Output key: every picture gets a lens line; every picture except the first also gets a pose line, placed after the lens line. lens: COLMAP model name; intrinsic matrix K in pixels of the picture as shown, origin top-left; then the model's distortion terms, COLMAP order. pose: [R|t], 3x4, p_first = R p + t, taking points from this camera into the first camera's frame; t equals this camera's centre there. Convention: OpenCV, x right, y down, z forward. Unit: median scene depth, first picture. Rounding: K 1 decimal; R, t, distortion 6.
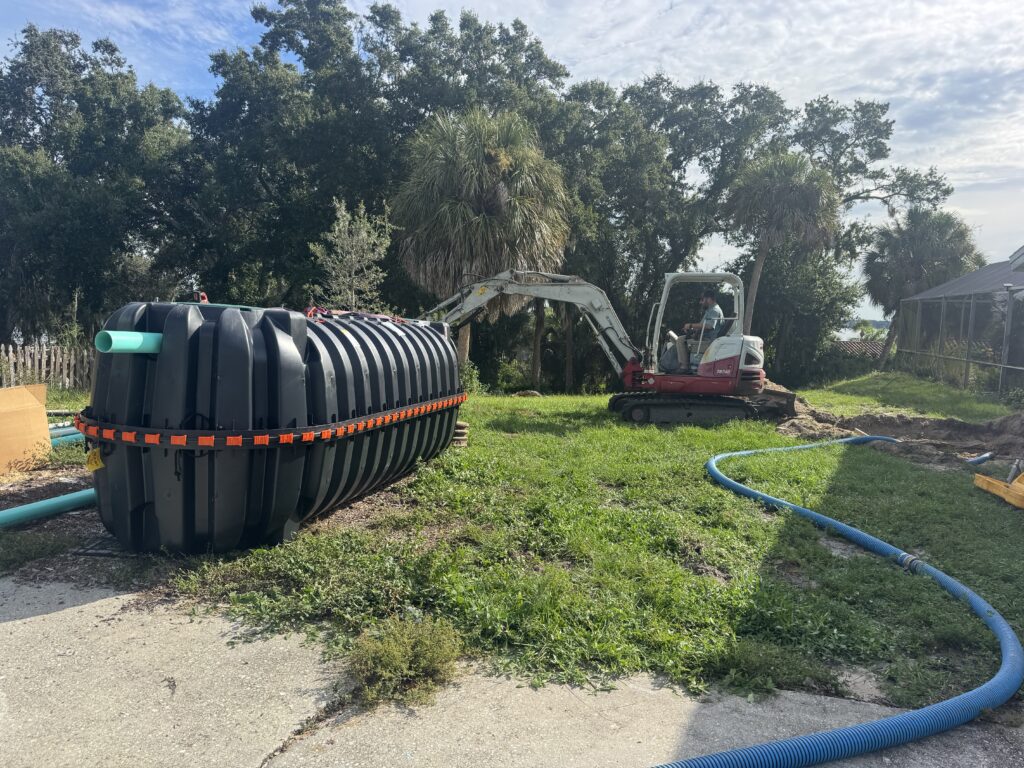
lens RADIAL K [[713.9, 0, 505.5], [0, 713.9, 396.6], [0, 0, 1]] dist [0.008945, -0.025873]
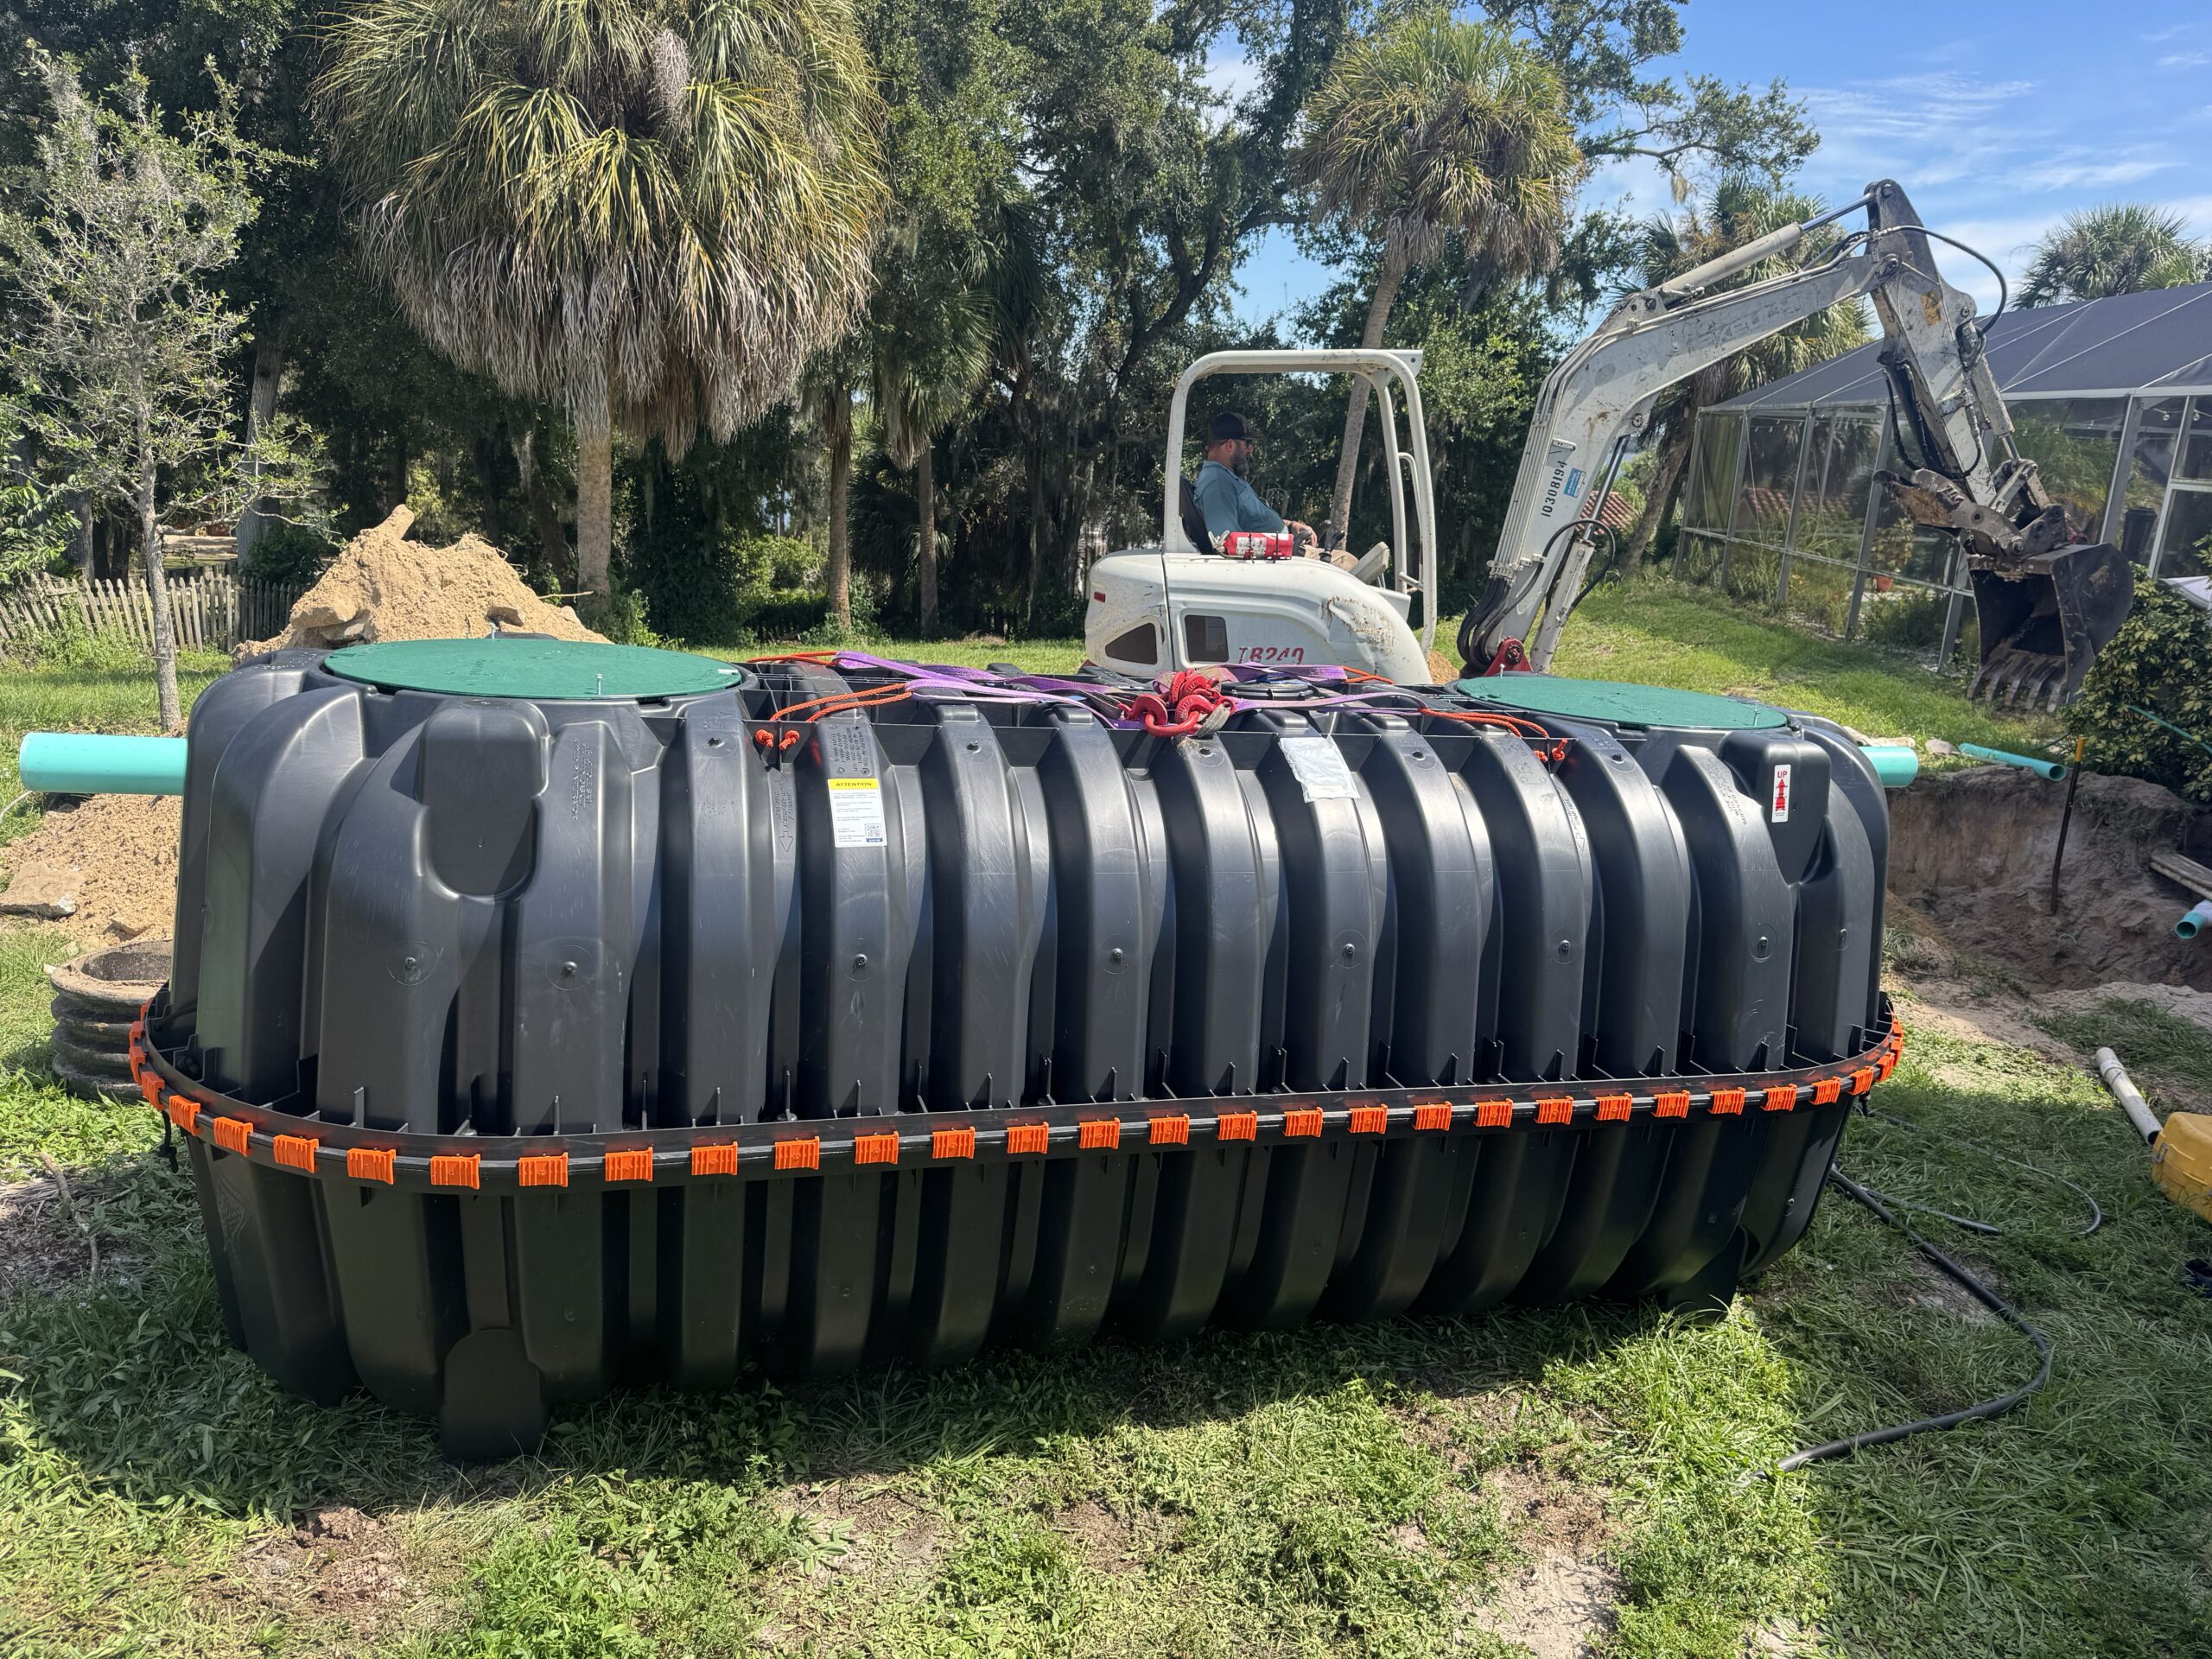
lens RADIAL K [[1542.1, 0, 1092.0], [0, 1542.1, 856.7], [0, 0, 1]] dist [0.008945, -0.025873]
pose [[0.984535, -0.030699, 0.172480, 0.029156], [0.001440, 0.985911, 0.167262, -0.022813], [-0.175184, -0.164427, 0.970708, 0.110319]]
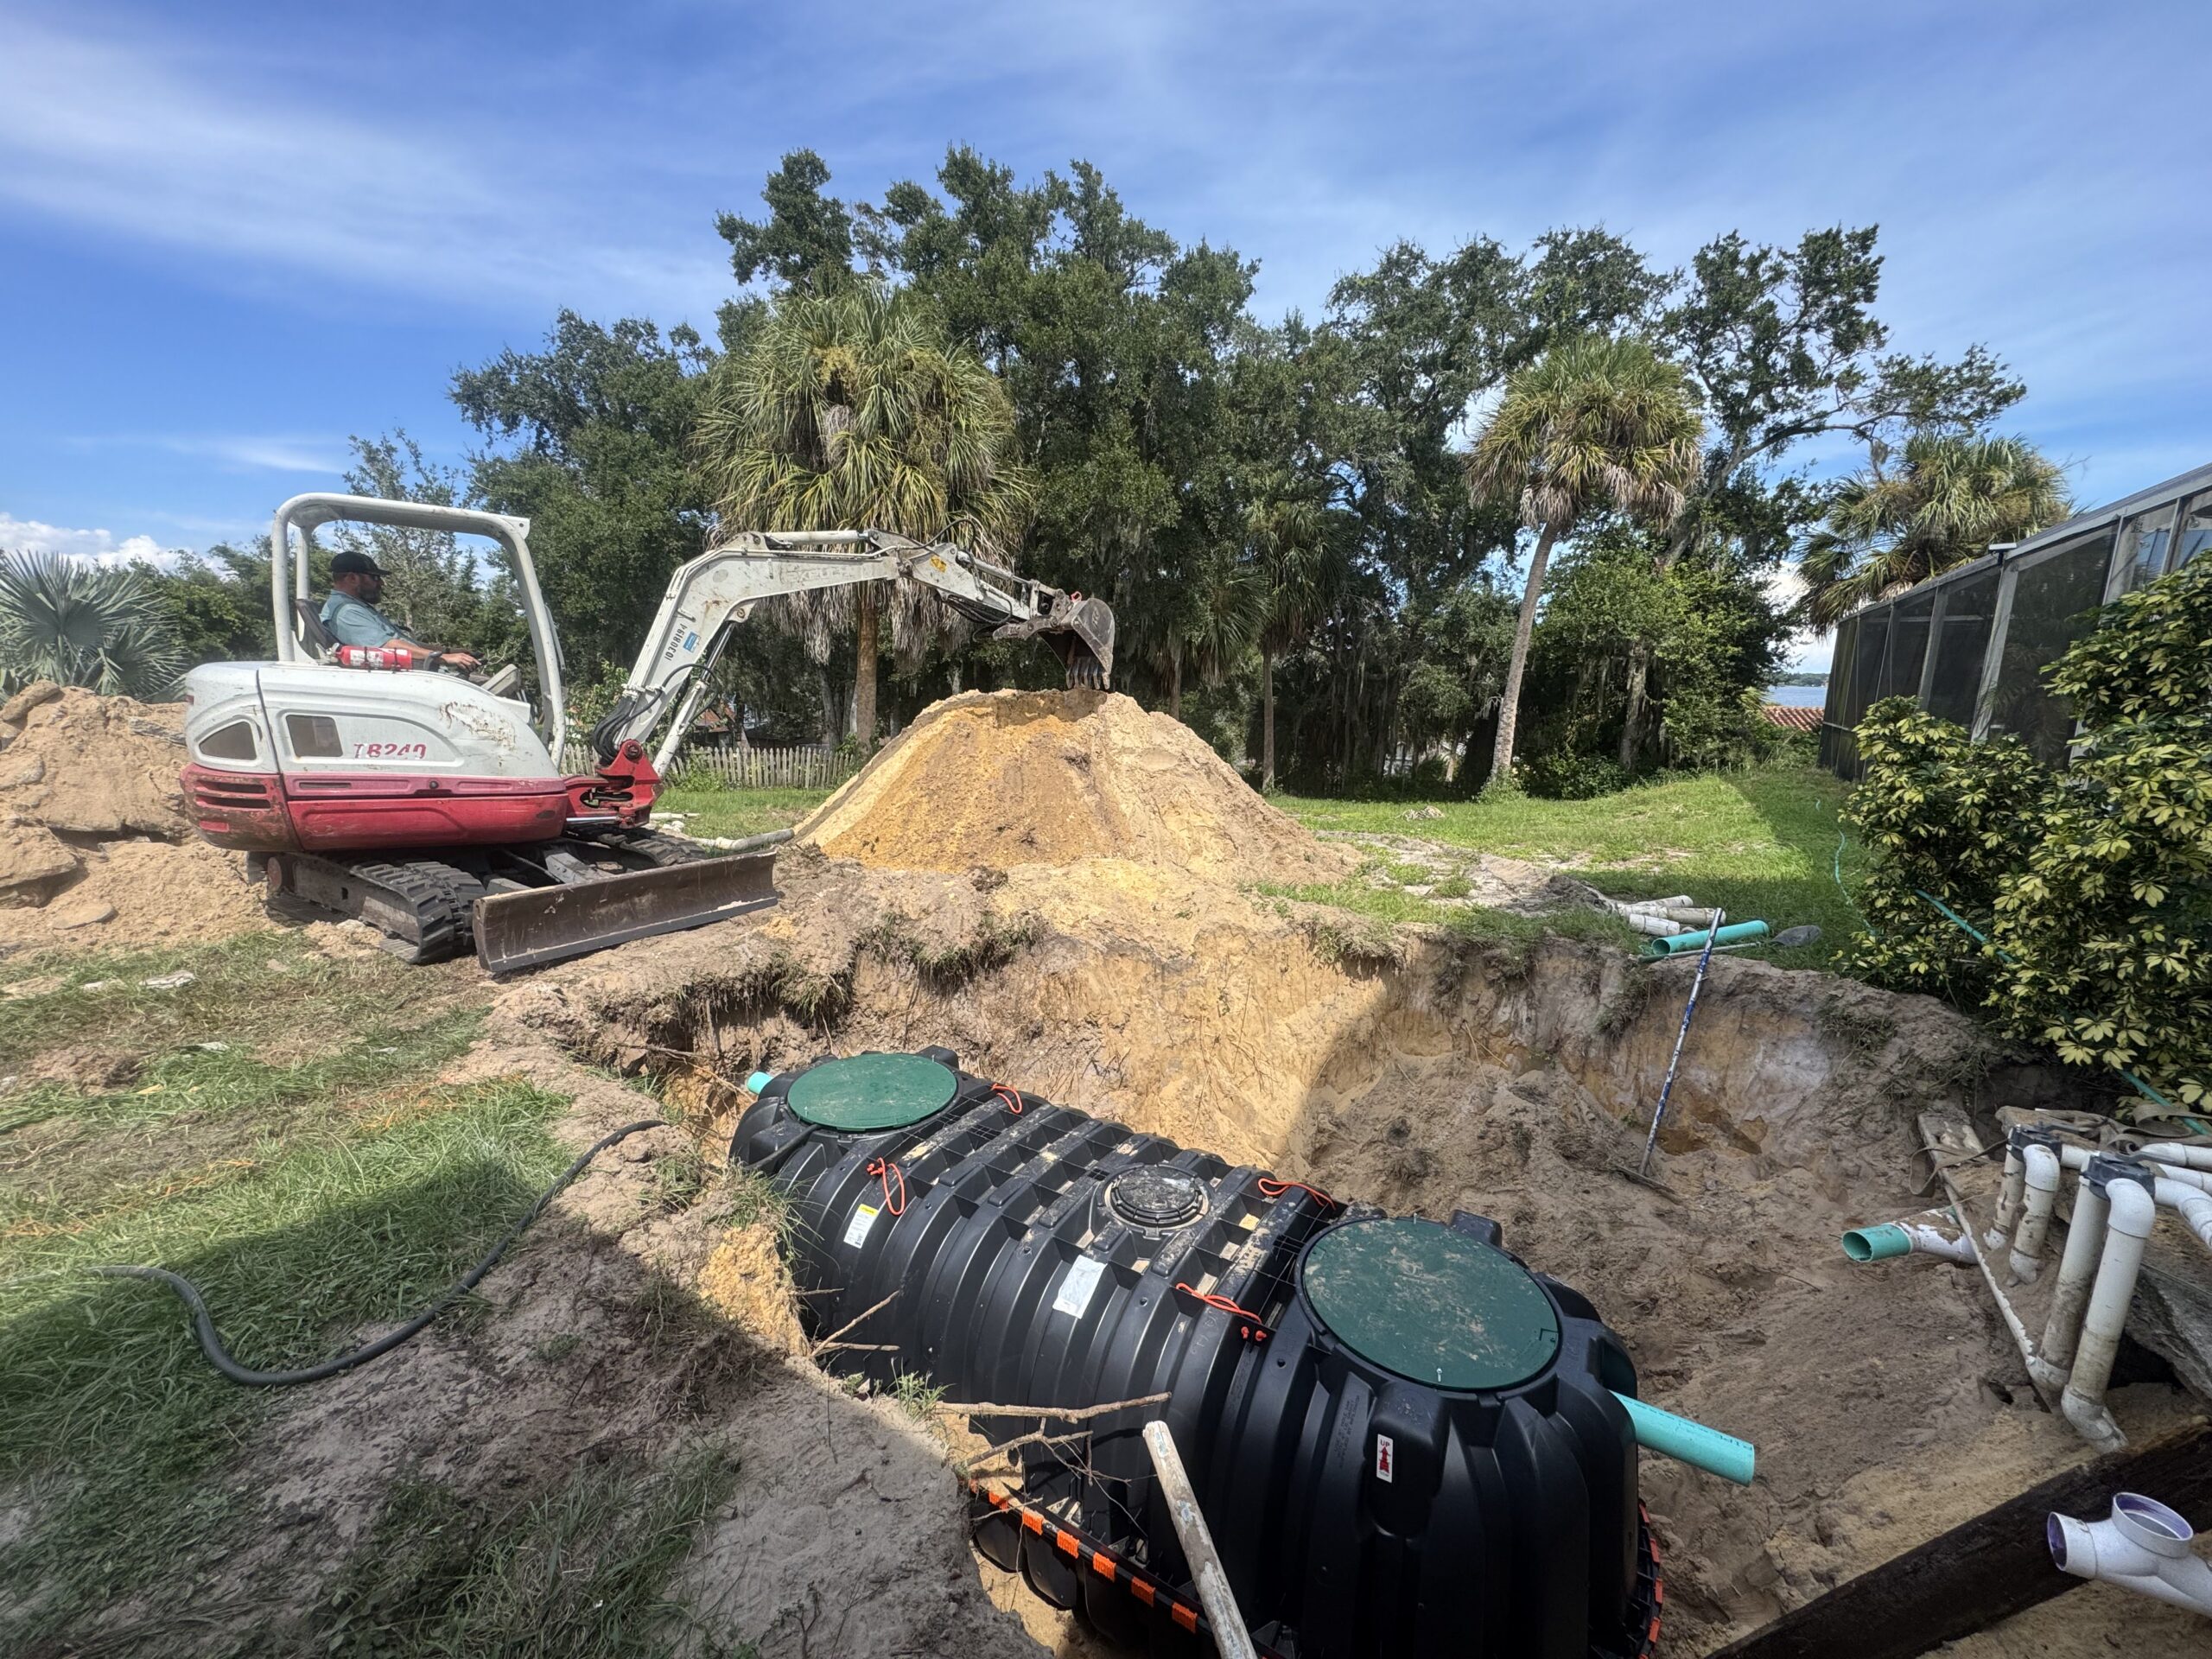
lens RADIAL K [[866.2, 0, 1095.5], [0, 866.2, 838.0], [0, 0, 1]] dist [-0.011318, 0.000231]
pose [[0.948929, 0.043825, -0.312431, 0.215647], [-0.021942, 0.997075, 0.073216, -0.015349], [0.314726, -0.062621, 0.947115, 0.225686]]
